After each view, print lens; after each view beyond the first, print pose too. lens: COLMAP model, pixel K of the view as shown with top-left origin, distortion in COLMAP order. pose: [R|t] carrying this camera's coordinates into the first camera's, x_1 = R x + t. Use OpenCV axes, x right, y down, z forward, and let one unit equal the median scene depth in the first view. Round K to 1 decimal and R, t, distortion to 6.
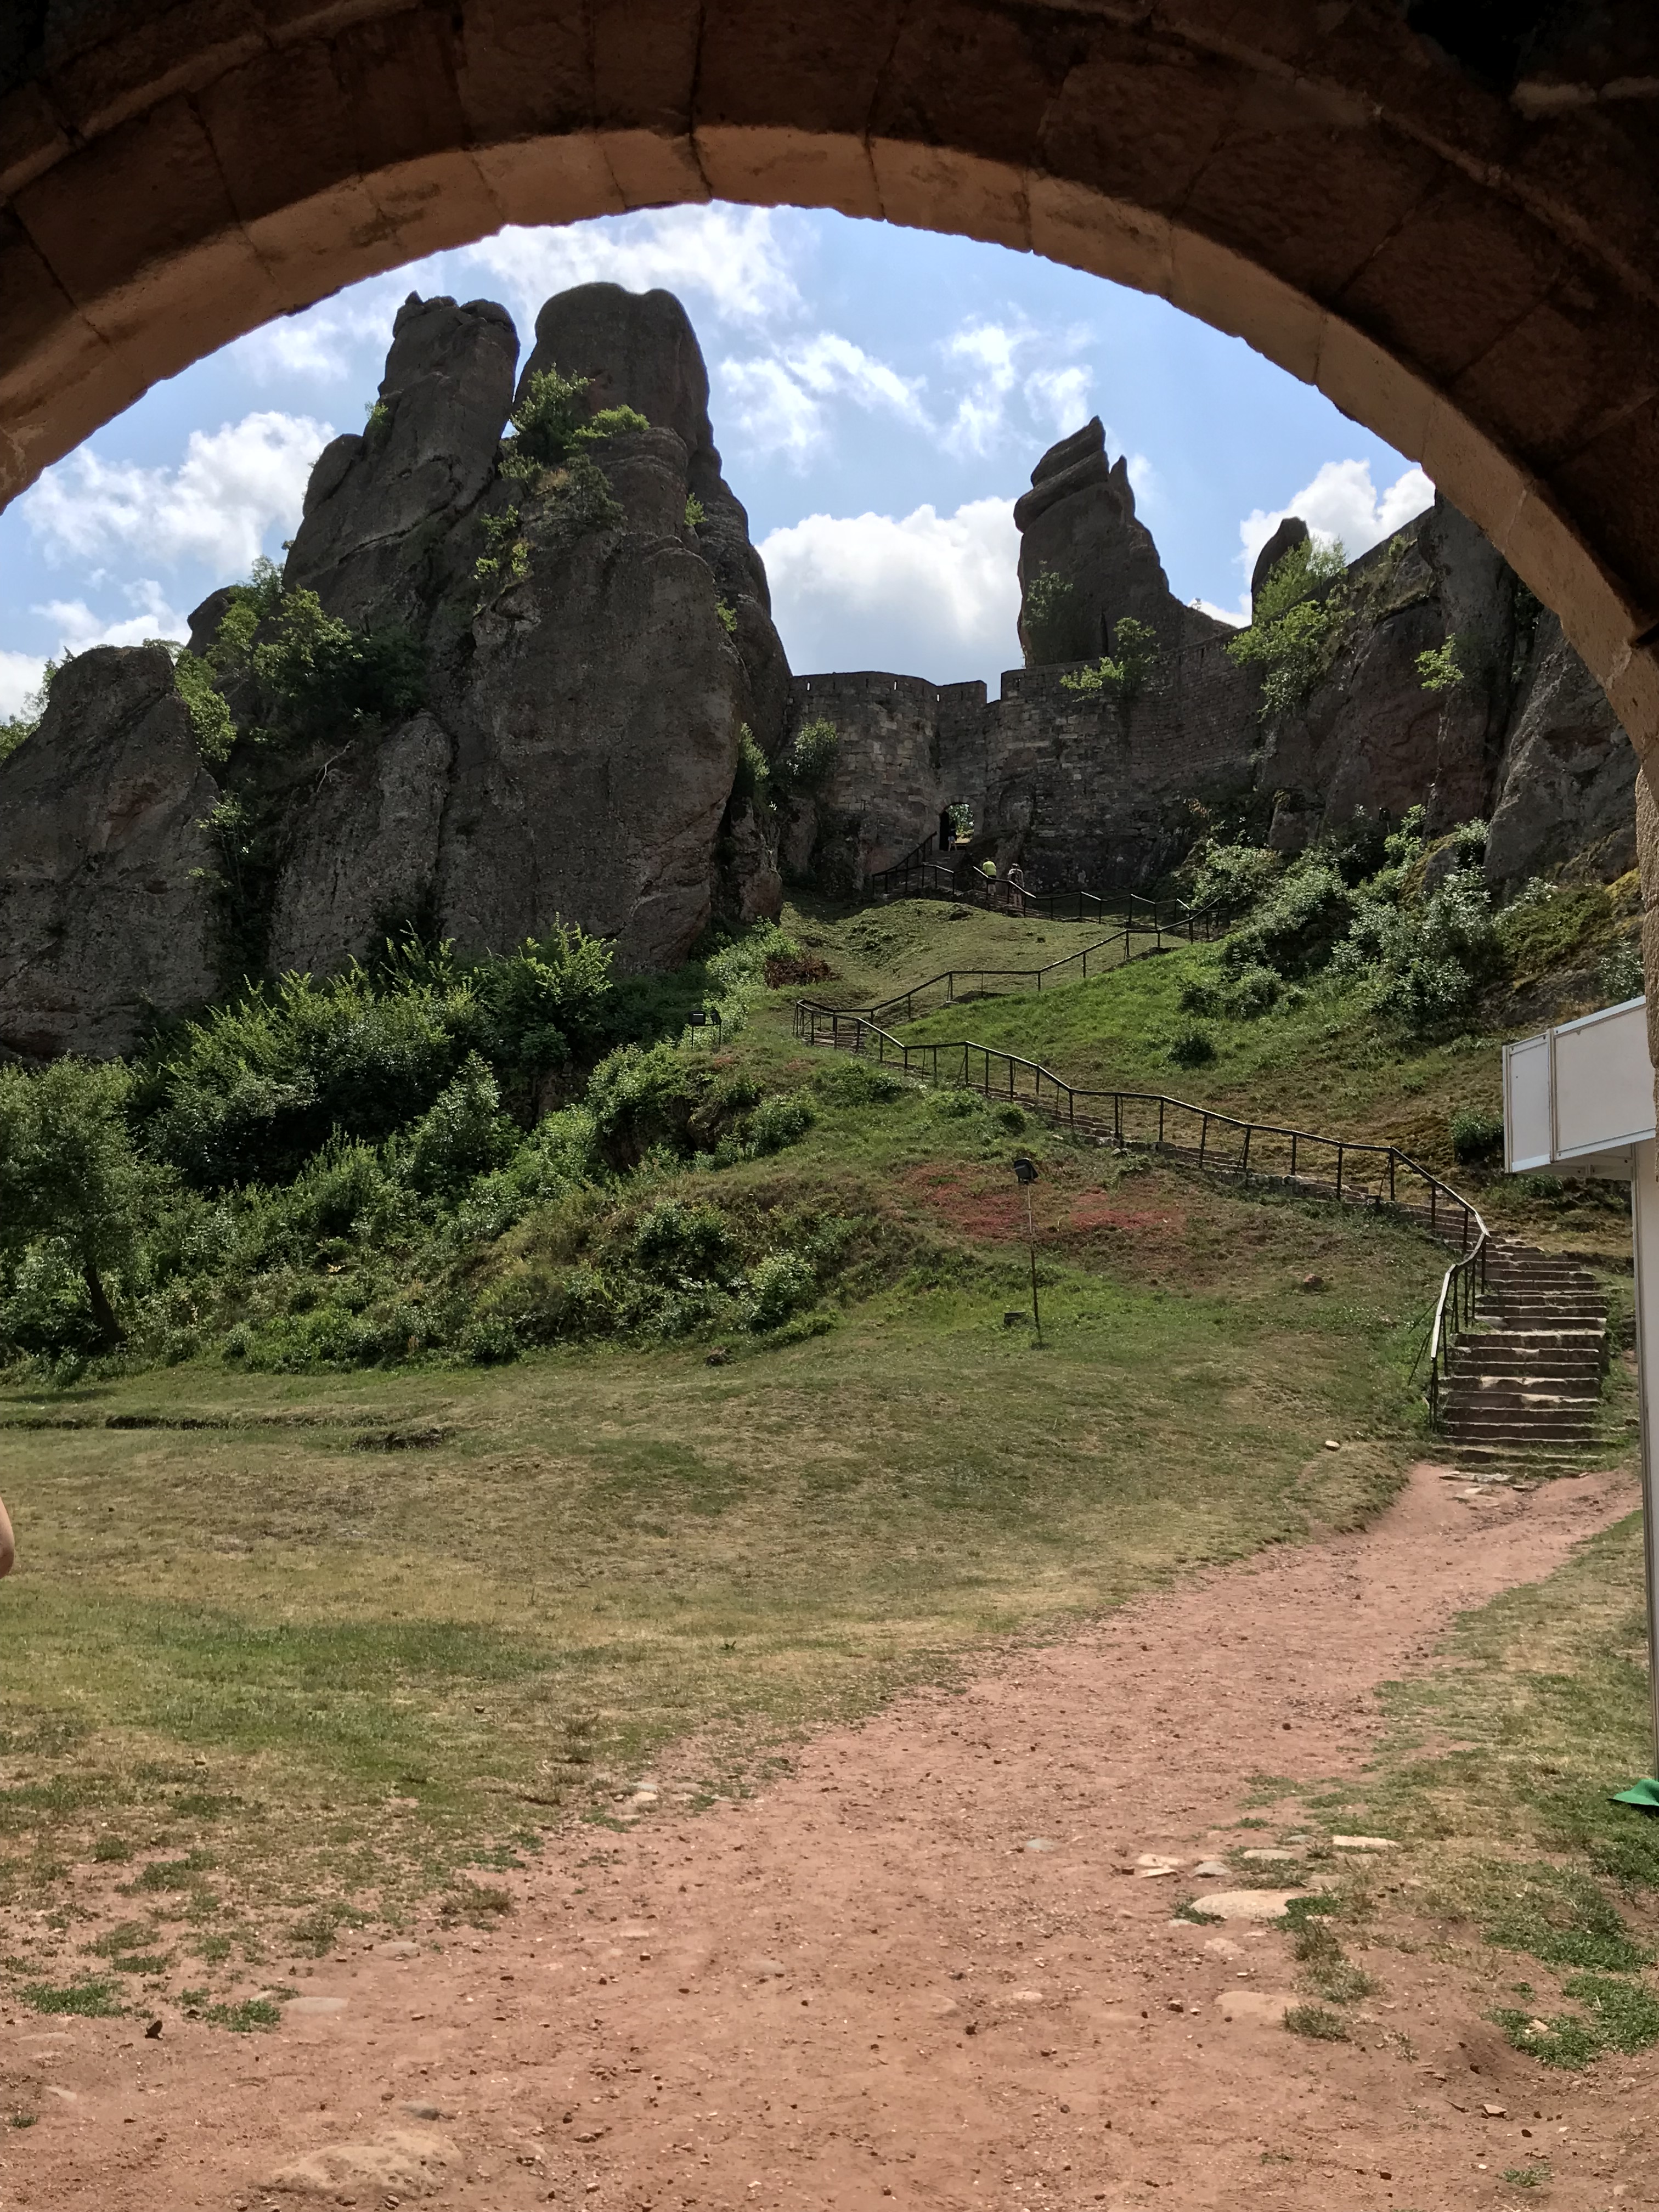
lens RADIAL K [[1955.0, 0, 829.3], [0, 1955.0, 1091.3], [0, 0, 1]] dist [0.071220, -0.083109]
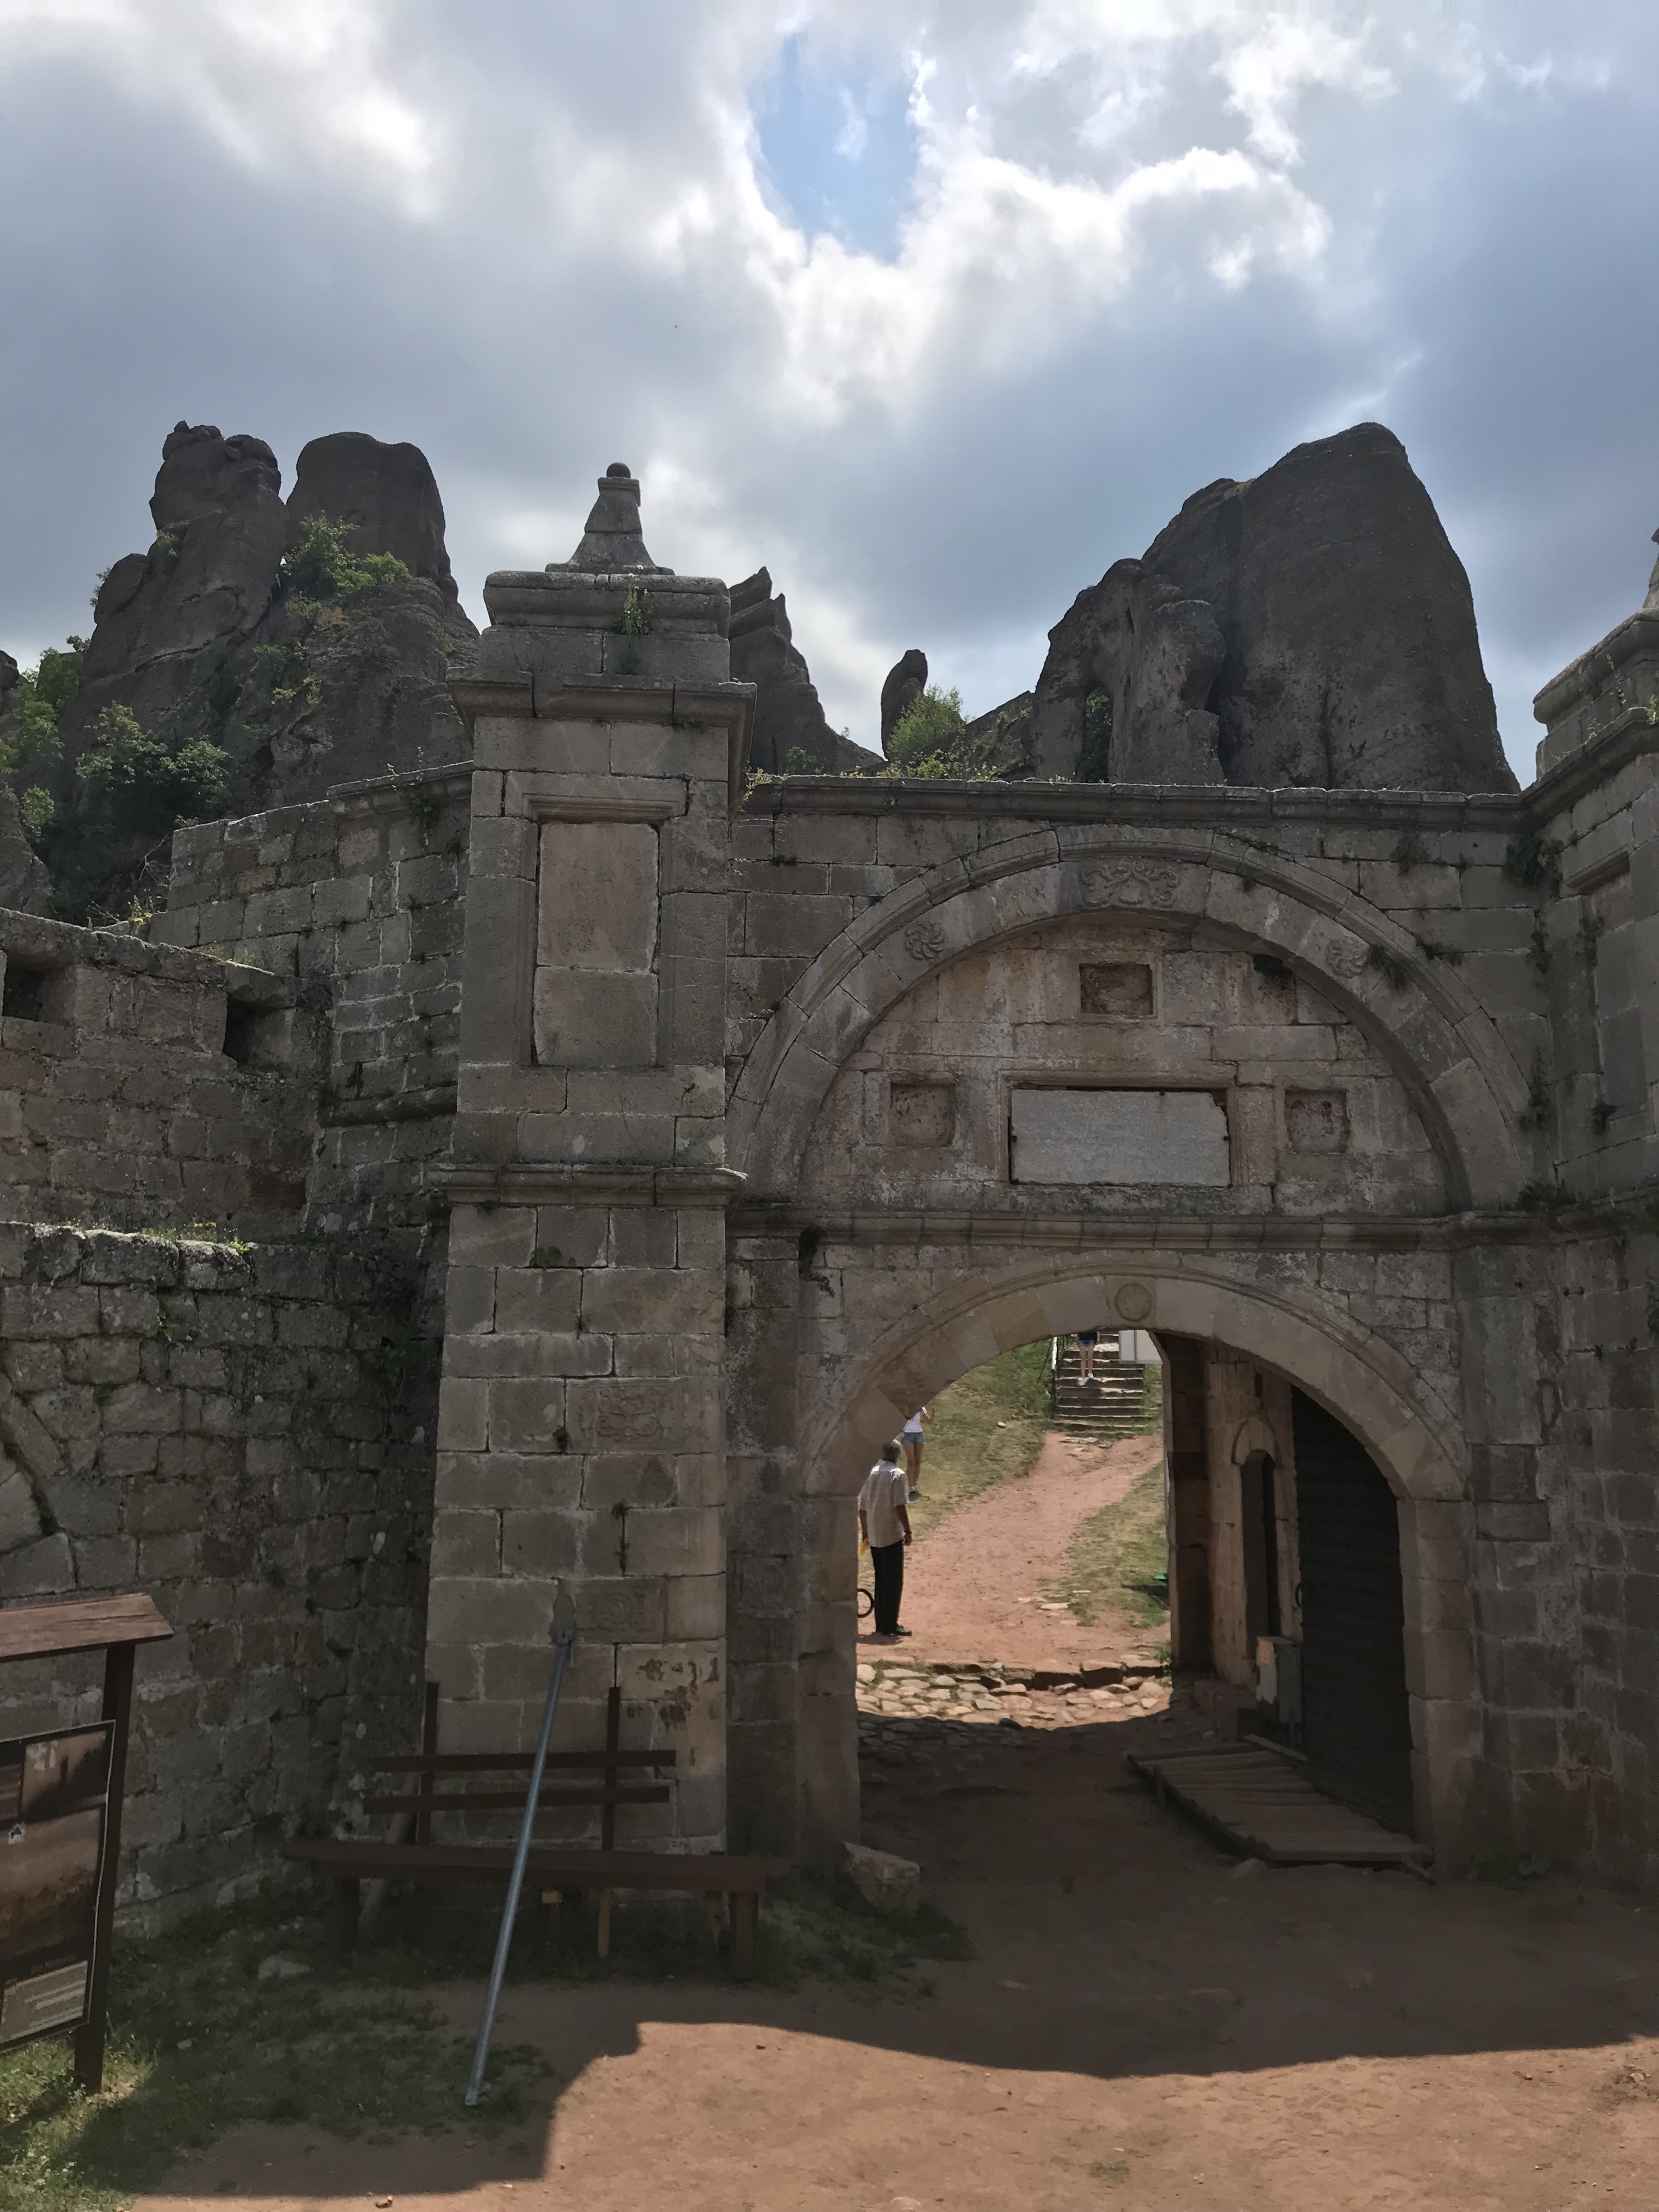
lens RADIAL K [[1814.6, 0, 833.8], [0, 1814.6, 1091.9], [0, 0, 1]] dist [0.042814, -0.056329]
pose [[0.978681, 0.001811, 0.205377, -0.073738], [-0.006540, 0.999729, 0.022353, -0.050113], [-0.205281, -0.023220, 0.978428, -0.181221]]
